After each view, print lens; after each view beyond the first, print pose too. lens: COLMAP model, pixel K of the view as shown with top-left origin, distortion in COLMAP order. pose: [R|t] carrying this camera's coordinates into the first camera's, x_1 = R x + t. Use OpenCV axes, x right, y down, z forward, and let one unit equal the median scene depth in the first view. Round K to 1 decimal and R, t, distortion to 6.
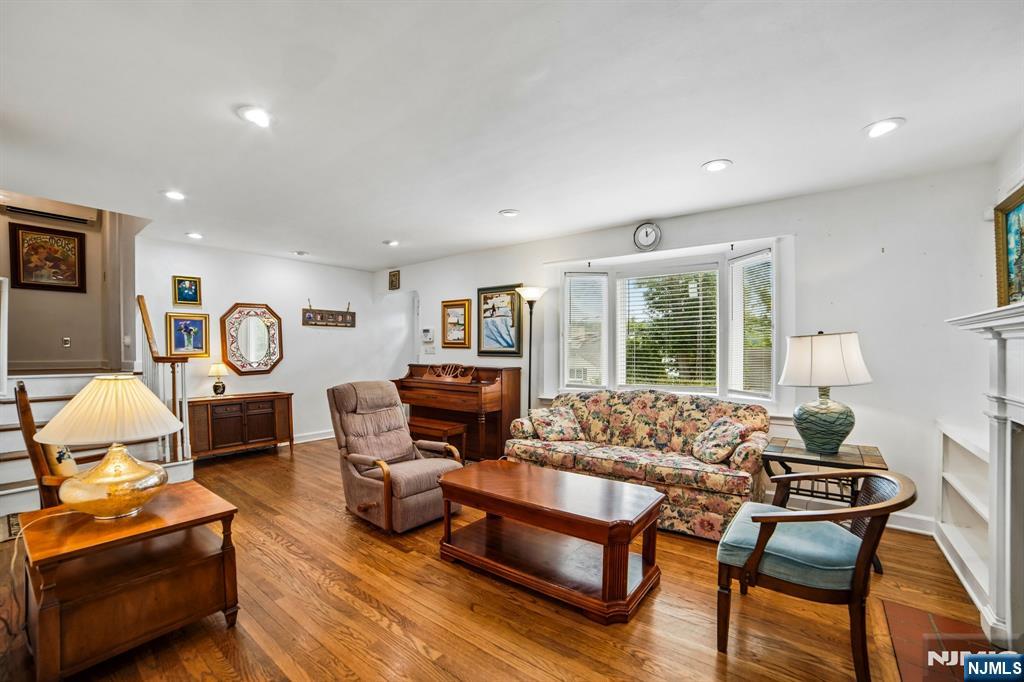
lens RADIAL K [[429.5, 0, 515.0], [0, 429.5, 339.2], [0, 0, 1]] dist [-0.093607, 0.041505]
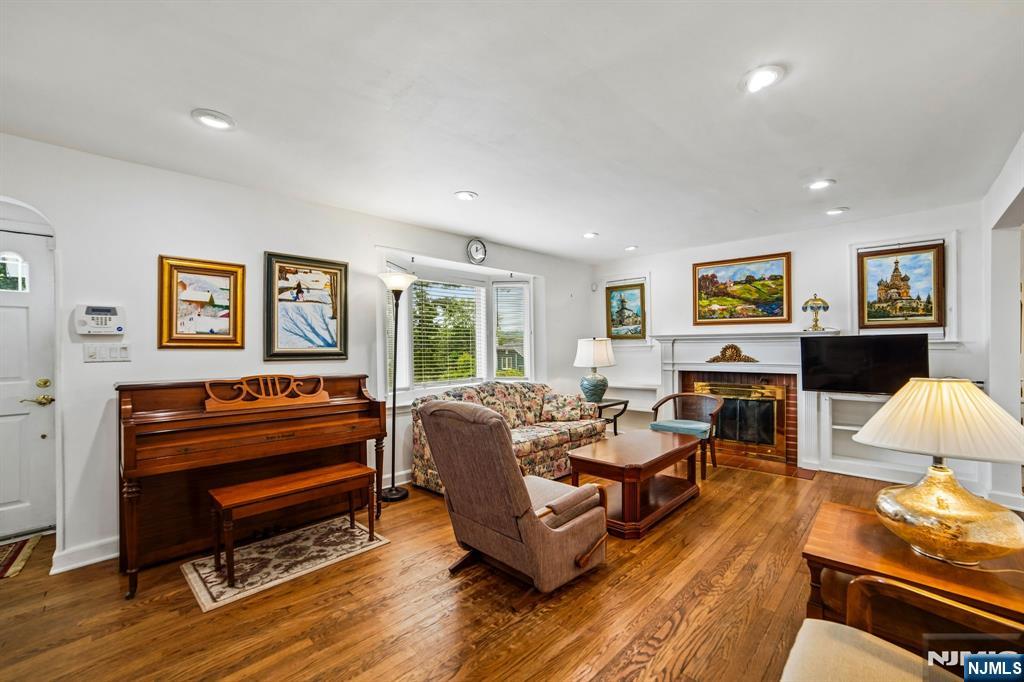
lens RADIAL K [[429.5, 0, 515.0], [0, 429.5, 339.2], [0, 0, 1]] dist [-0.093607, 0.041505]
pose [[0.127359, 0.020150, 0.991652, -0.667151], [-0.011373, 0.999758, -0.018854, 0.015743], [-0.991791, -0.008876, 0.127558, 0.597078]]
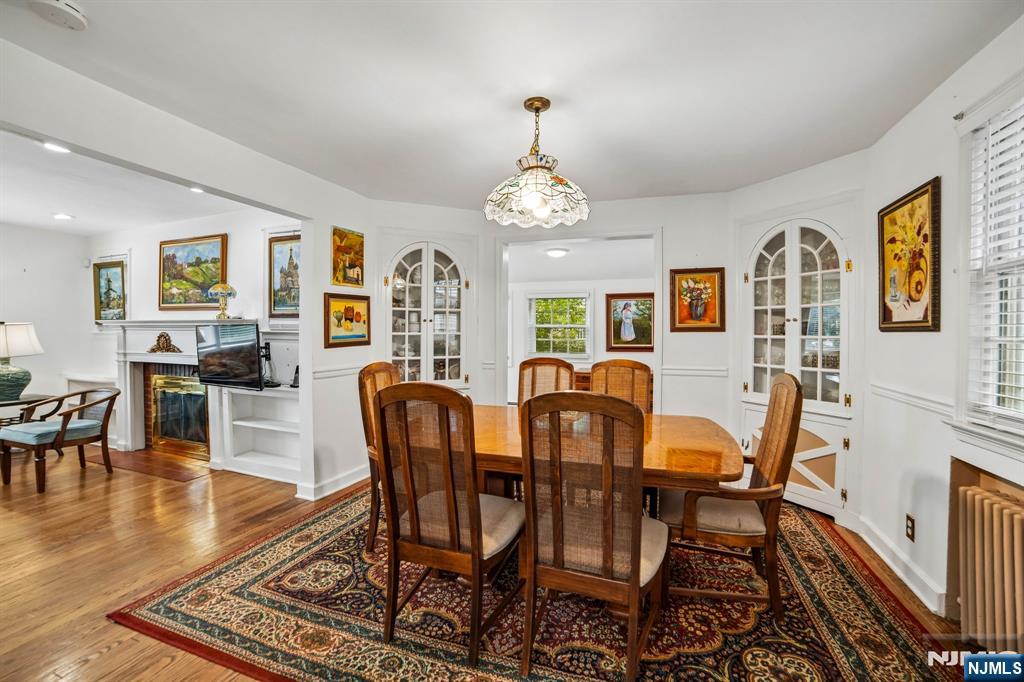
lens RADIAL K [[429.5, 0, 515.0], [0, 429.5, 339.2], [0, 0, 1]] dist [-0.093607, 0.041505]
pose [[-0.292091, -0.015163, 0.956270, -0.667607], [-0.018078, 0.999783, 0.010331, -0.003707], [-0.956220, -0.014269, -0.292302, -0.198198]]
